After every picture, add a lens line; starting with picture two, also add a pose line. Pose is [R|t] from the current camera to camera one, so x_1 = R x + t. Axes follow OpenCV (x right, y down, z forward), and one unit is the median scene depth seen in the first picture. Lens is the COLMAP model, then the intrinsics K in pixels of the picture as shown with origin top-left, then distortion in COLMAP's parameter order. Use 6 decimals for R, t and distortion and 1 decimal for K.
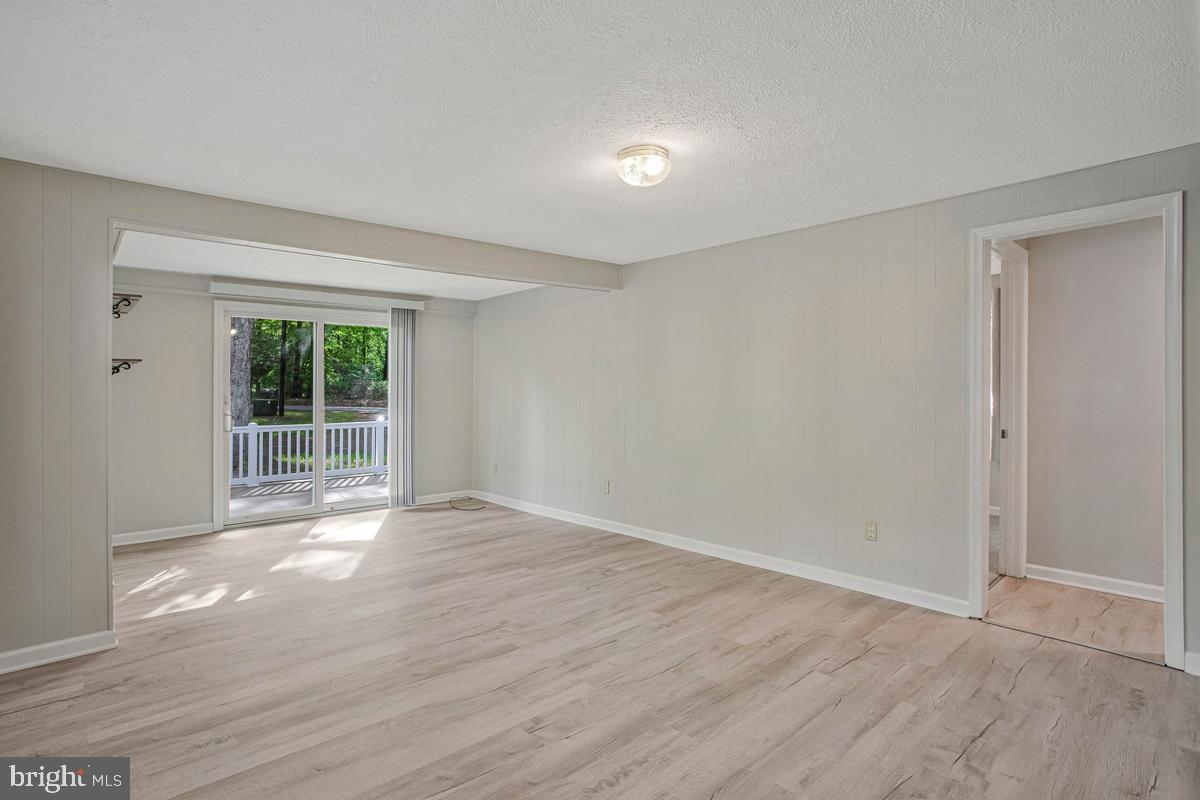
lens RADIAL K [[581.4, 0, 595.6], [0, 581.4, 390.0], [0, 0, 1]] dist [-0.070235, 0.028078]
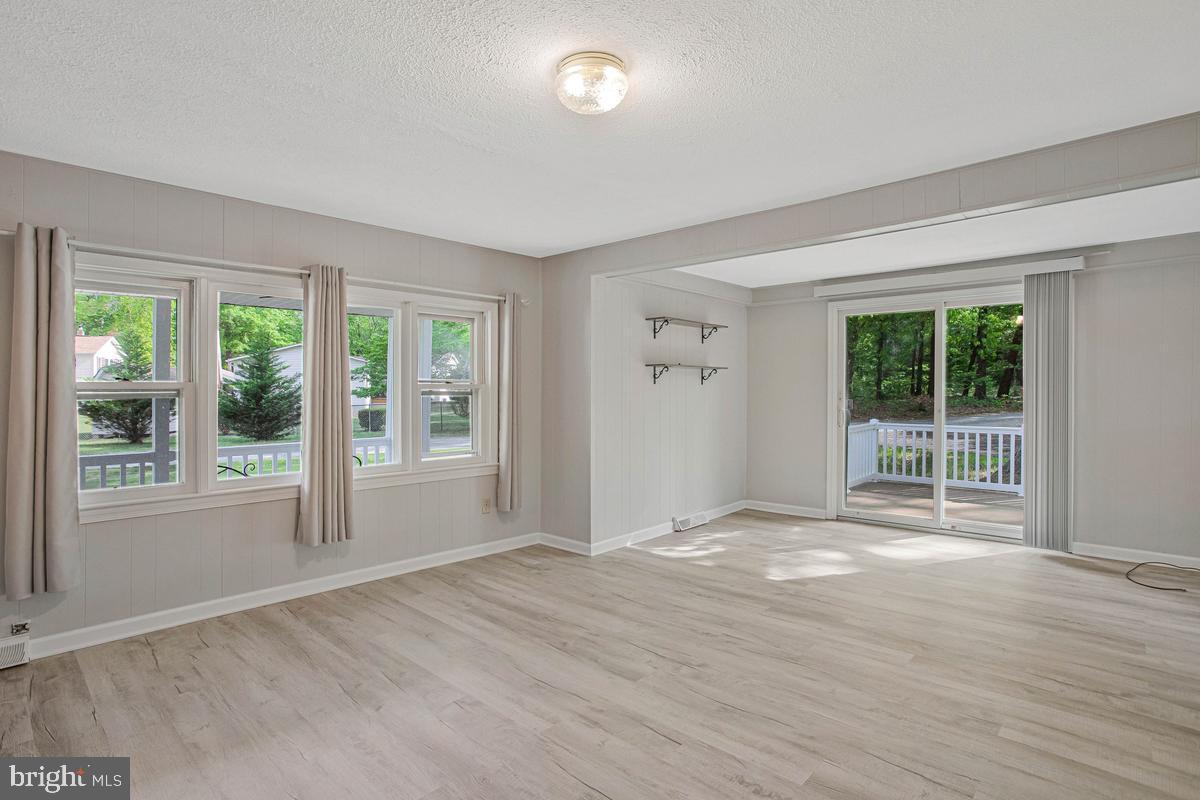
lens RADIAL K [[600.1, 0, 595.5], [0, 600.1, 397.2], [0, 0, 1]] dist [-0.061488, 0.024844]
pose [[0.105557, 0.020284, -0.994206, 0.600848], [0.001584, 0.999787, 0.020566, -0.005787], [0.994412, -0.003746, 0.105503, 0.668439]]
